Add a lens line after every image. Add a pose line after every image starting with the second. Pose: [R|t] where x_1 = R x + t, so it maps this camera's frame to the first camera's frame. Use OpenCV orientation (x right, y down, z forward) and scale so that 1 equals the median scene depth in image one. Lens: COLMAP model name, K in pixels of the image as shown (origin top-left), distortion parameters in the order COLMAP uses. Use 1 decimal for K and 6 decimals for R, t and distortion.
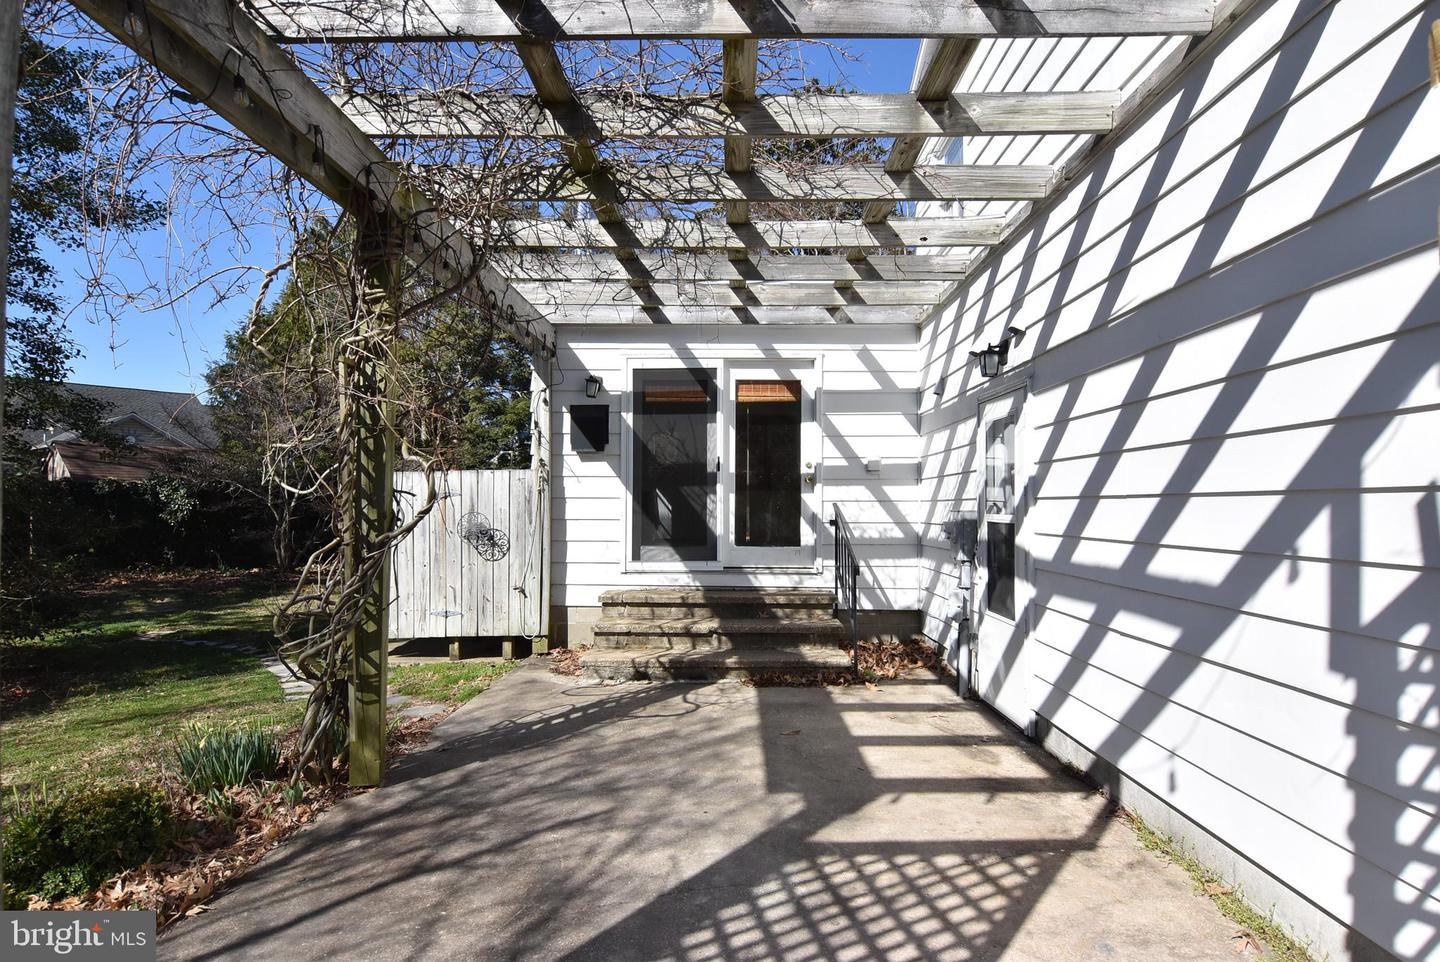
lens RADIAL K [[765.1, 0, 719.1], [0, 765.1, 486.0], [0, 0, 1]] dist [-0.001379, -0.008146]
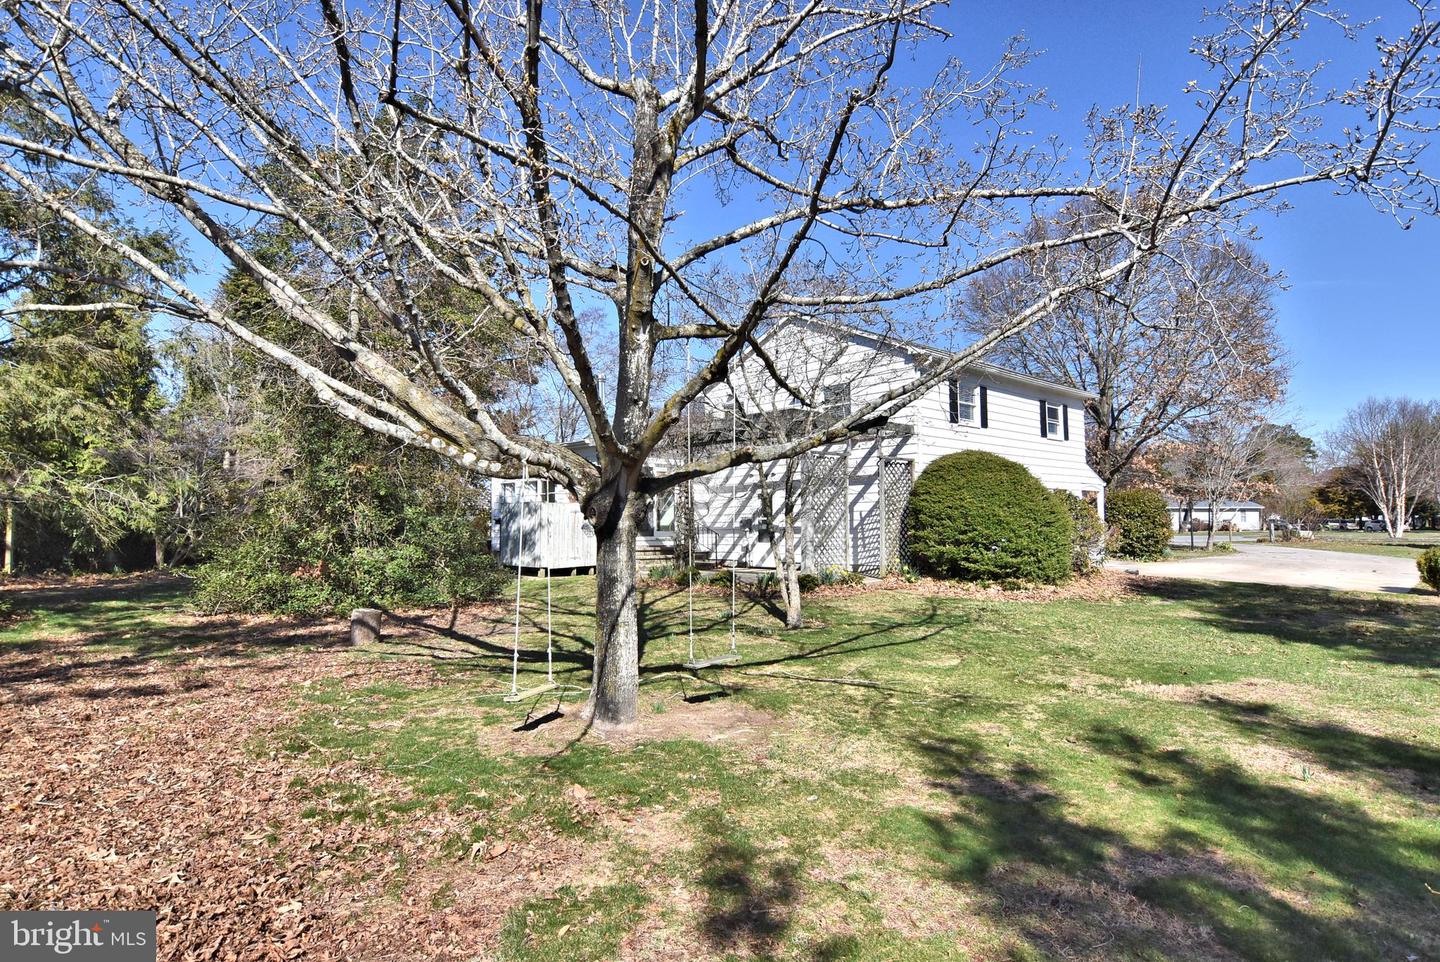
lens RADIAL K [[765.1, 0, 719.2], [0, 765.1, 481.6], [0, 0, 1]] dist [-0.001379, -0.008146]
pose [[0.730009, 0.034043, 0.682590, -1.950952], [-0.008772, 0.999143, -0.040450, 0.010585], [-0.683382, 0.023541, 0.729682, -1.346234]]
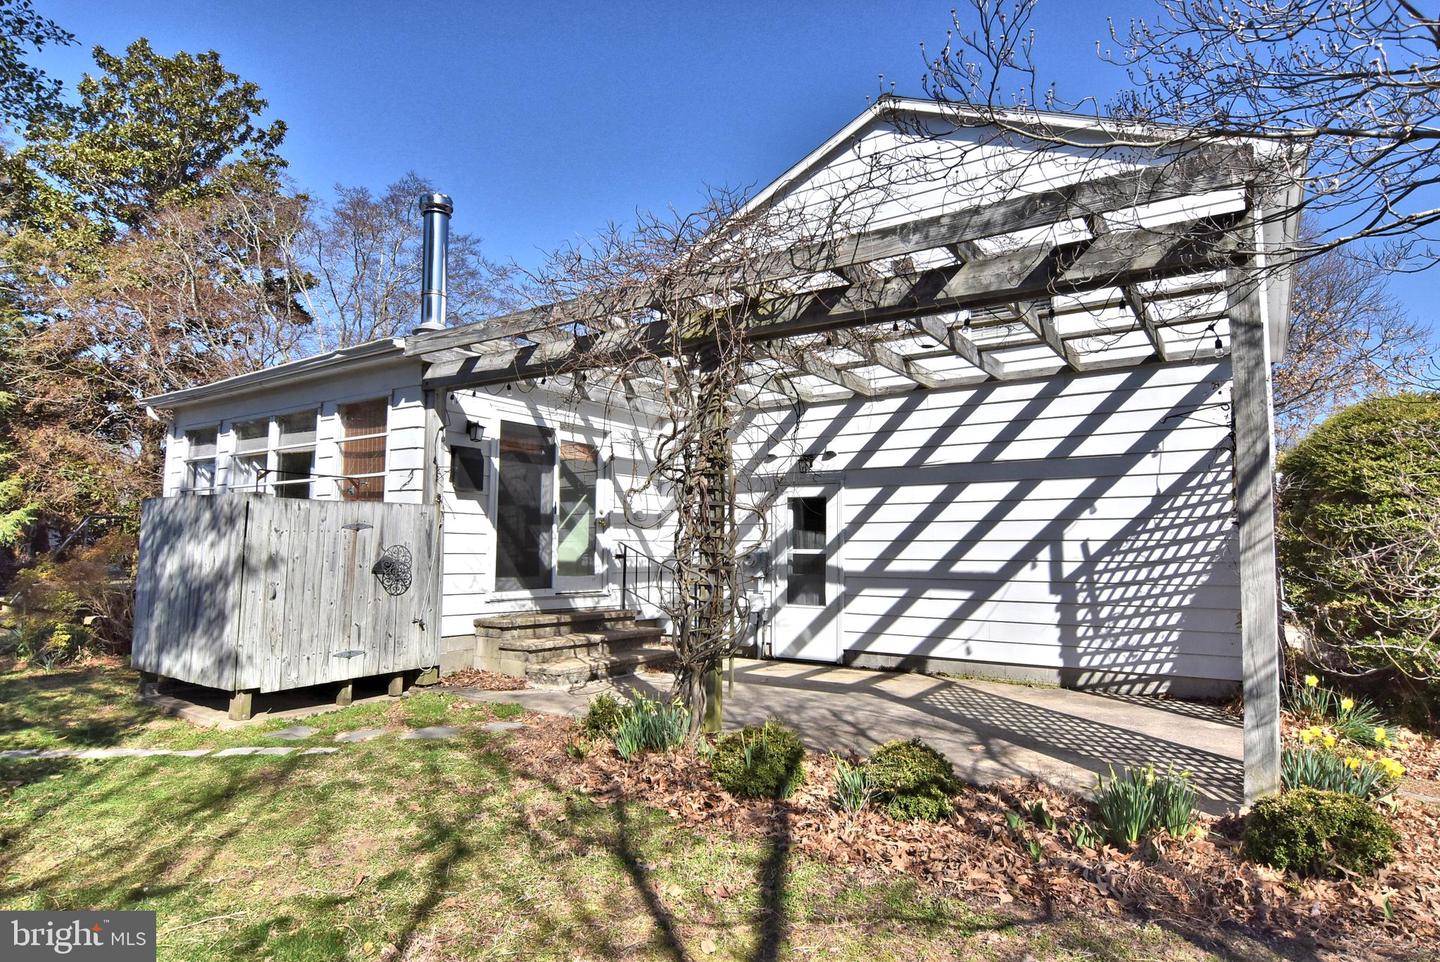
lens RADIAL K [[803.0, 0, 721.2], [0, 803.0, 483.8], [0, 0, 1]] dist [-0.000389, 0.000077]
pose [[0.553208, 0.075202, 0.829642, -1.030820], [-0.029032, 0.997052, -0.071018, 0.017875], [-0.832537, 0.015201, 0.553761, 0.083544]]
